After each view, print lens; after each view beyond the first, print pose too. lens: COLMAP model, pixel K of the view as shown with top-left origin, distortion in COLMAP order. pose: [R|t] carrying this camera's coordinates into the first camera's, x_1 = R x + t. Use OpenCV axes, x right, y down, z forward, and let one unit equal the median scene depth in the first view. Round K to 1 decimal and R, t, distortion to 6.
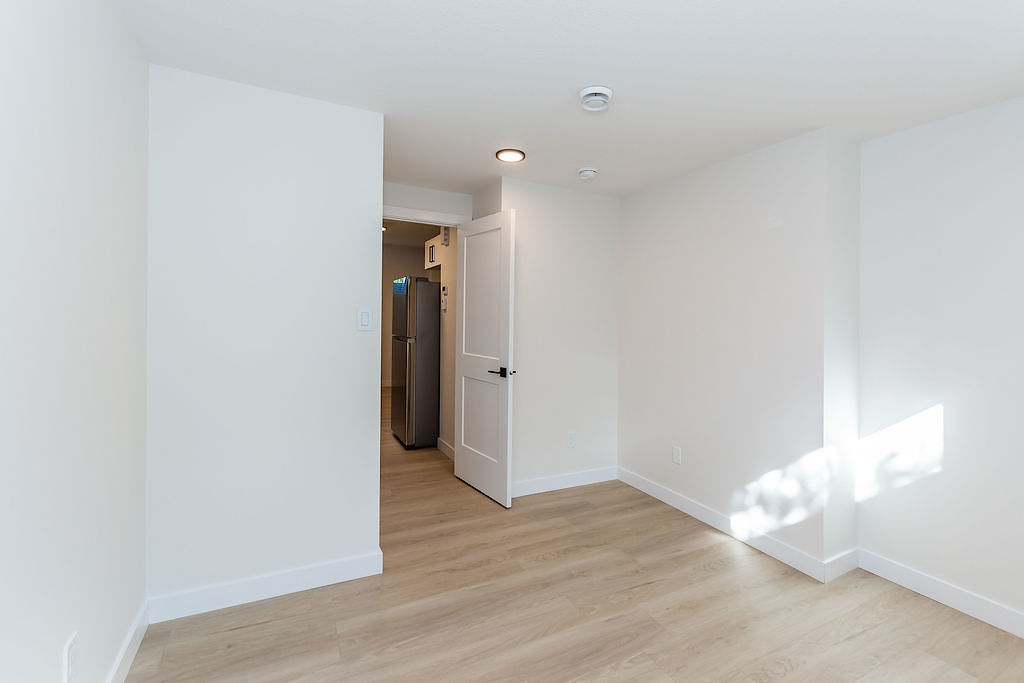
lens RADIAL K [[447.7, 0, 522.5], [0, 447.7, 332.6], [0, 0, 1]] dist [0.004120, -0.001664]
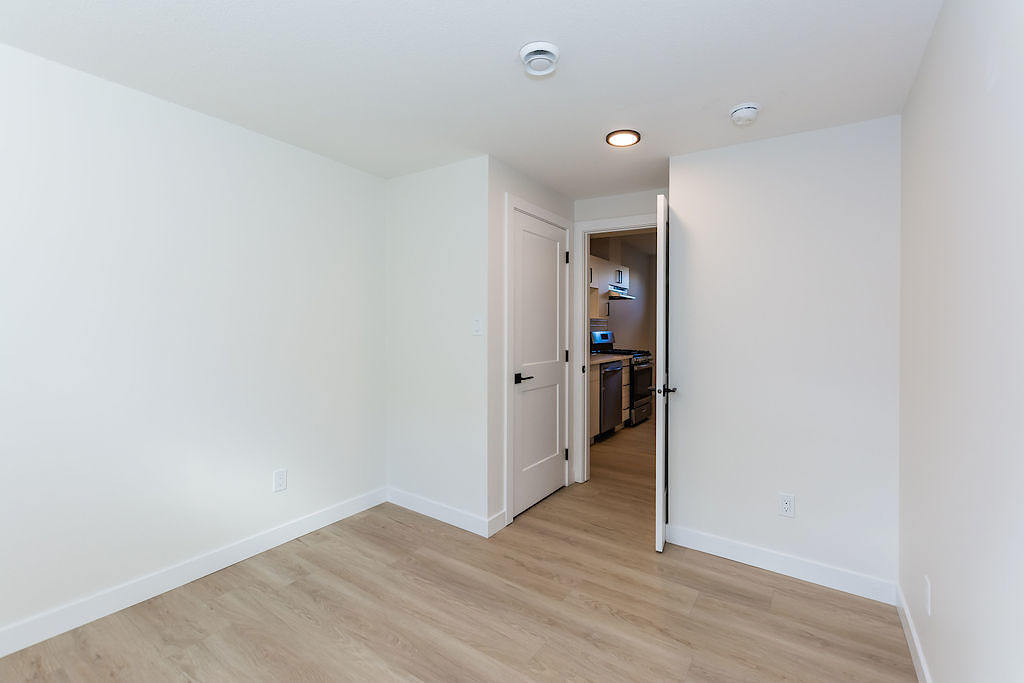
lens RADIAL K [[447.7, 0, 520.4], [0, 447.7, 343.6], [0, 0, 1]] dist [0.004120, -0.001664]
pose [[0.484542, 0.023703, -0.874447, 0.721029], [-0.027576, 0.999550, 0.011814, 0.002501], [0.874333, 0.018389, 0.484977, 0.464994]]
